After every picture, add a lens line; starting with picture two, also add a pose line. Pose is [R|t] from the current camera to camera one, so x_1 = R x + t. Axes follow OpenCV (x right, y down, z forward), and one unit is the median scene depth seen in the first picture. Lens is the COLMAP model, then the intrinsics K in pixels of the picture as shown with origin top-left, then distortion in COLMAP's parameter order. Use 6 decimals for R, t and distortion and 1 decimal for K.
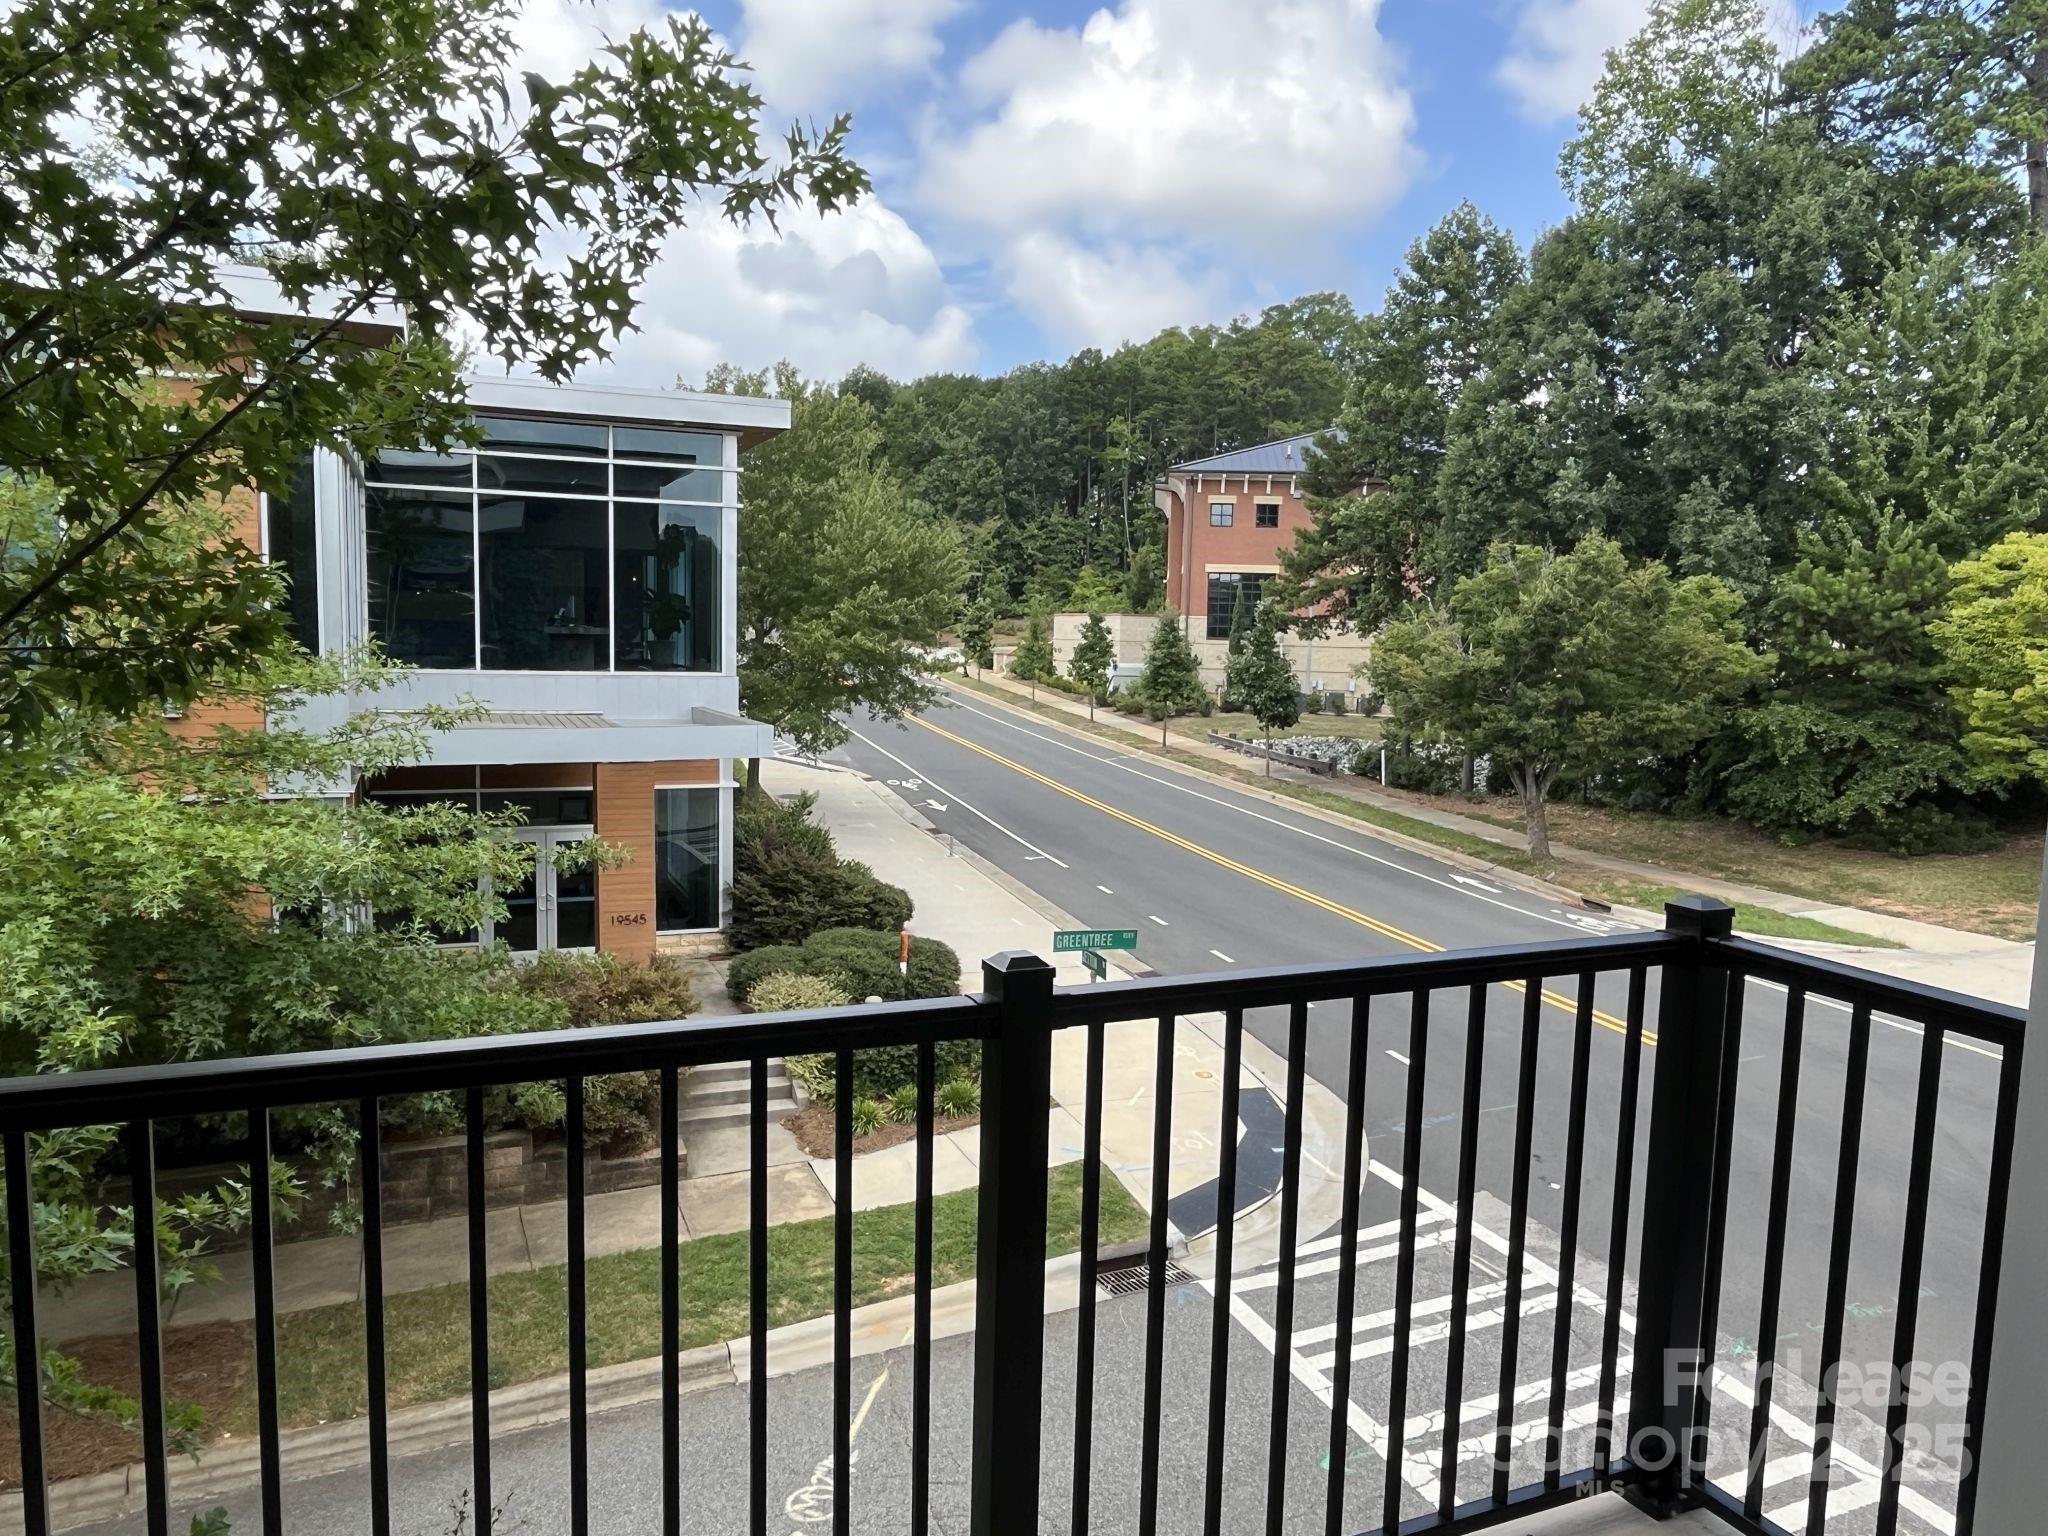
lens RADIAL K [[1373.7, 0, 1025.1], [0, 1373.7, 767.1], [0, 0, 1]] dist [-0.005436, 0.001195]
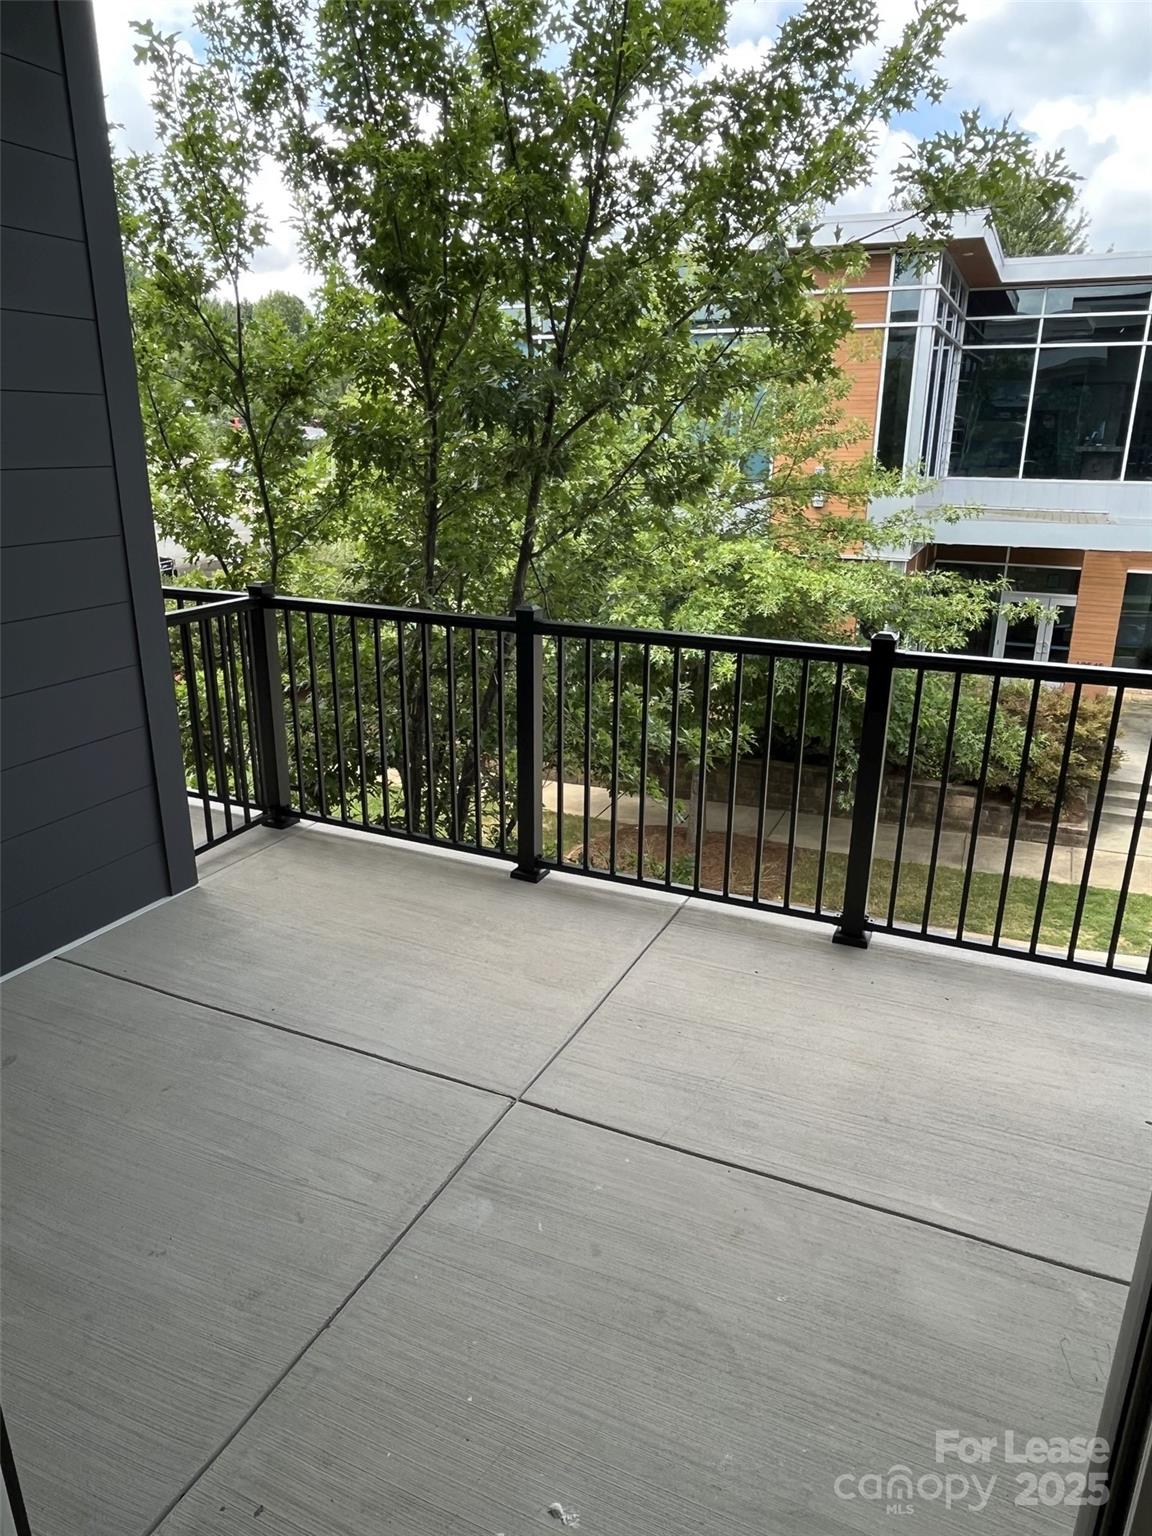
lens RADIAL K [[996.1, 0, 580.7], [0, 996.1, 756.2], [0, 0, 1]] dist [-0.008926, 0.000054]
pose [[0.670037, 0.212071, -0.711390, 0.130430], [-0.060875, 0.970794, 0.232065, -0.004046], [0.739827, -0.112186, 0.663378, -0.076853]]
